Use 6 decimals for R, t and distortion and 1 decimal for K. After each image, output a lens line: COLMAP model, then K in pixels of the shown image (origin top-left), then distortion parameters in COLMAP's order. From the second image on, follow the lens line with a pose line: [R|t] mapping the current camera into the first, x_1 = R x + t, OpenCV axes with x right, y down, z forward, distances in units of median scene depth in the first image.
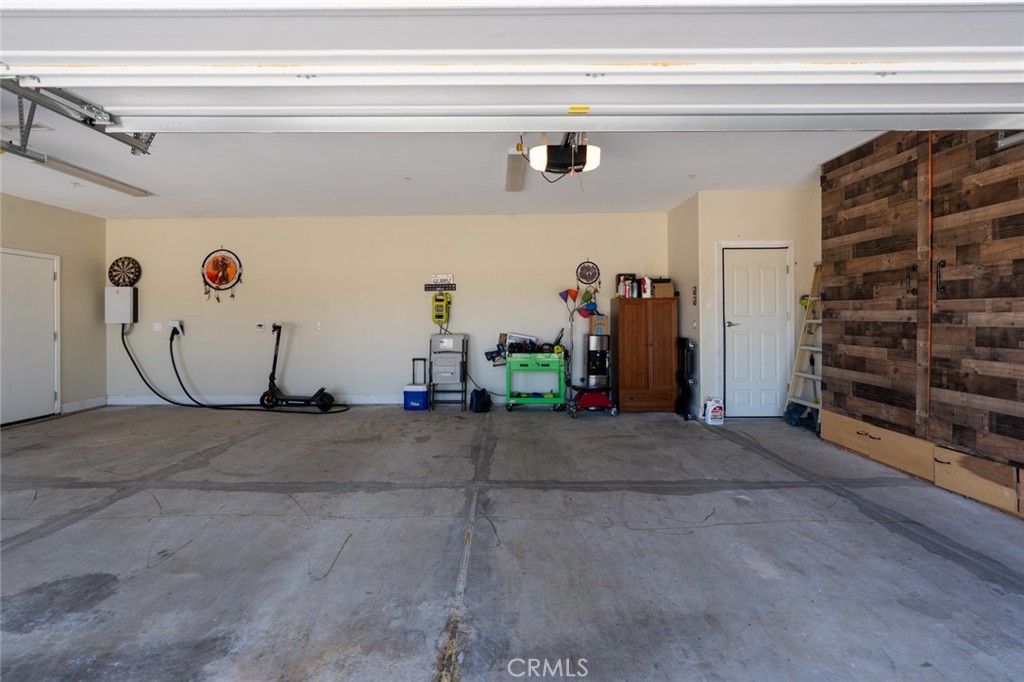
lens RADIAL K [[484.3, 0, 506.8], [0, 484.3, 319.5], [0, 0, 1]] dist [-0.009896, 0.003938]
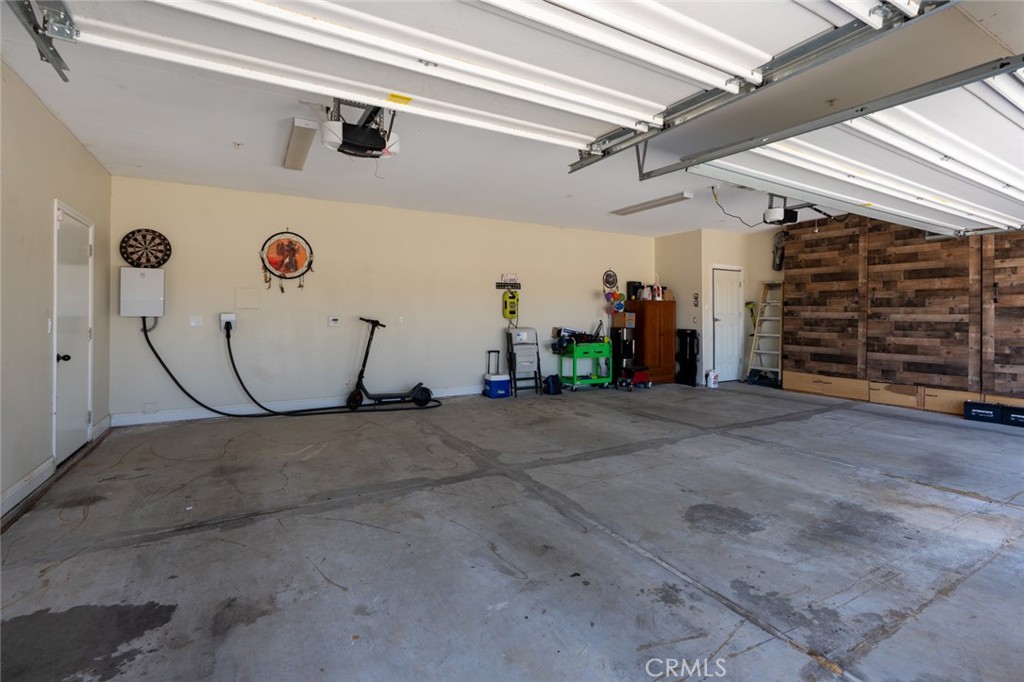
lens RADIAL K [[484.3, 0, 522.7], [0, 484.3, 312.5], [0, 0, 1]] dist [-0.009896, 0.003938]
pose [[0.848222, 0.010953, 0.529528, -1.025504], [-0.007157, 0.999932, -0.009220, 0.006460], [-0.529593, 0.004031, 0.848242, 0.063326]]
